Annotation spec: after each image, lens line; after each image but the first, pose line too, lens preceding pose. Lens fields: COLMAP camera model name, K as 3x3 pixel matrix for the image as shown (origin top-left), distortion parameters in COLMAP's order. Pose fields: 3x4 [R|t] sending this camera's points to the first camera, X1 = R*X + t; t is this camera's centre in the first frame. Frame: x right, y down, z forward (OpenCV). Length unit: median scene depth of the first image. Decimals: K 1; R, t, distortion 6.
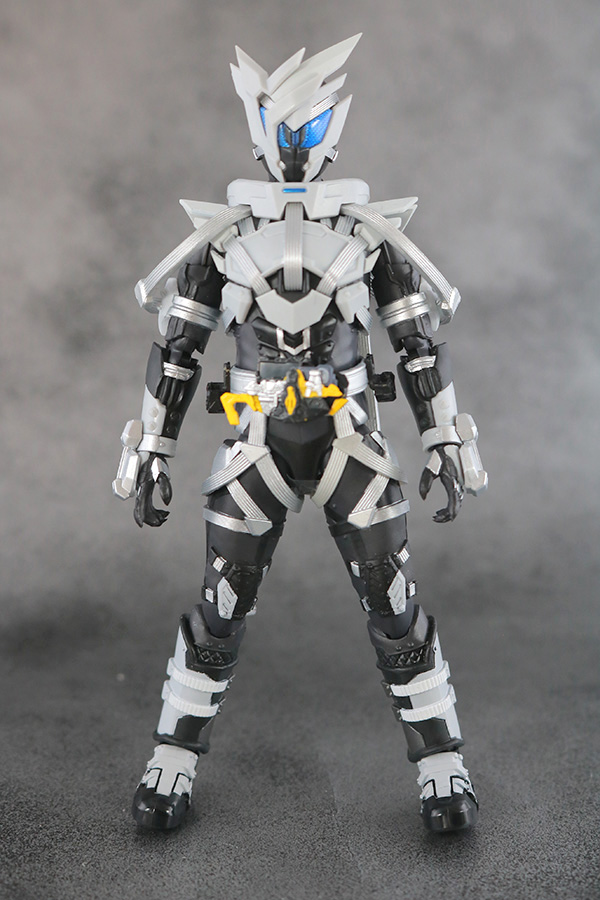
lens RADIAL K [[1346.8, 0, 299.5], [0, 1346.8, 467.5], [0, 0, 1]] dist [-0.079083, 0.053650]
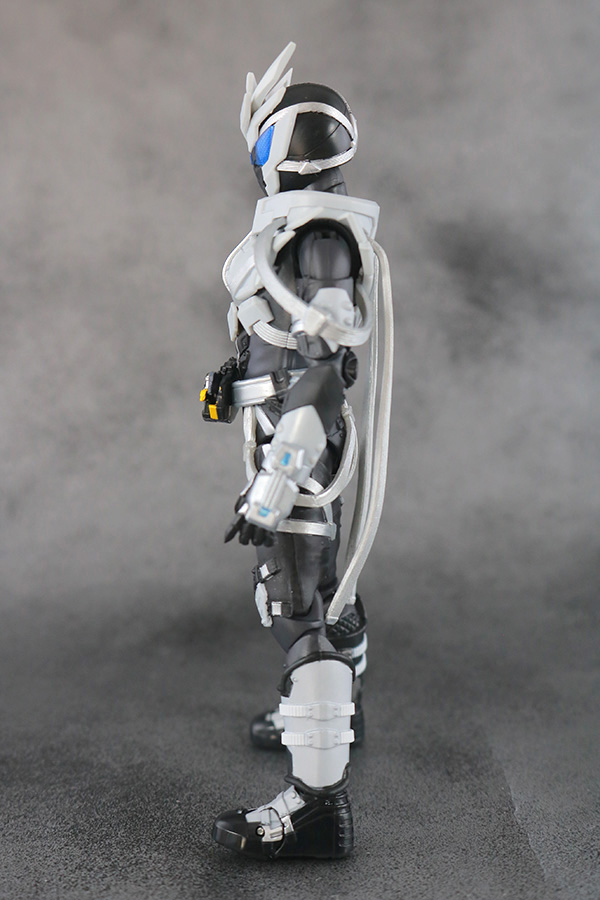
lens RADIAL K [[1346.8, 0, 299.5], [0, 1346.8, 467.5], [0, 0, 1]] dist [-0.079083, 0.053650]
pose [[0.995288, -0.001131, -0.096959, -0.037398], [0.002771, 0.999855, 0.016790, -0.020736], [0.096926, -0.016979, 0.995147, -0.022734]]
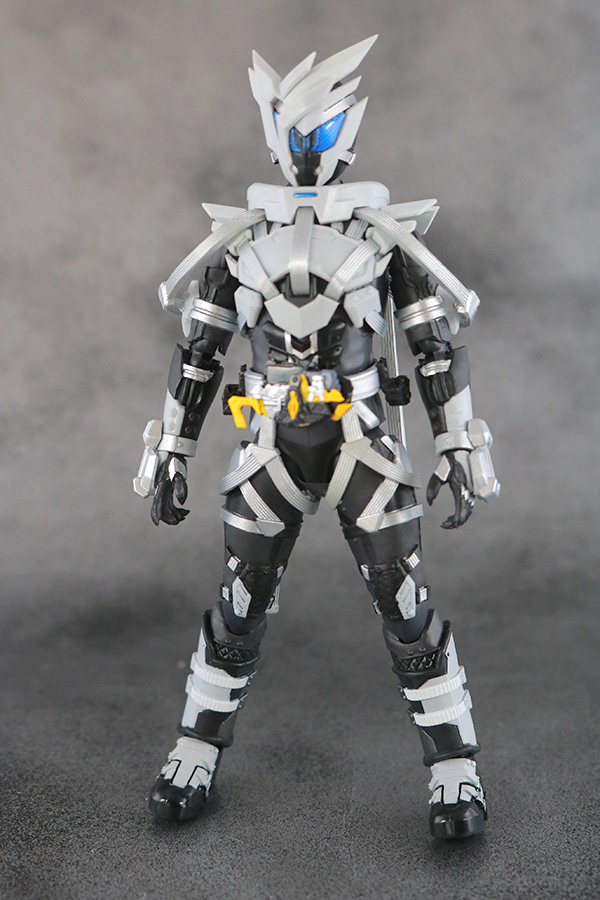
lens RADIAL K [[1346.8, 0, 299.5], [0, 1346.8, 467.5], [0, 0, 1]] dist [-0.079083, 0.053650]
pose [[0.990587, 0.019351, -0.135508, 0.126105], [-0.016888, 0.999671, 0.019304, -0.021045], [0.135837, -0.016833, 0.990588, 0.002522]]
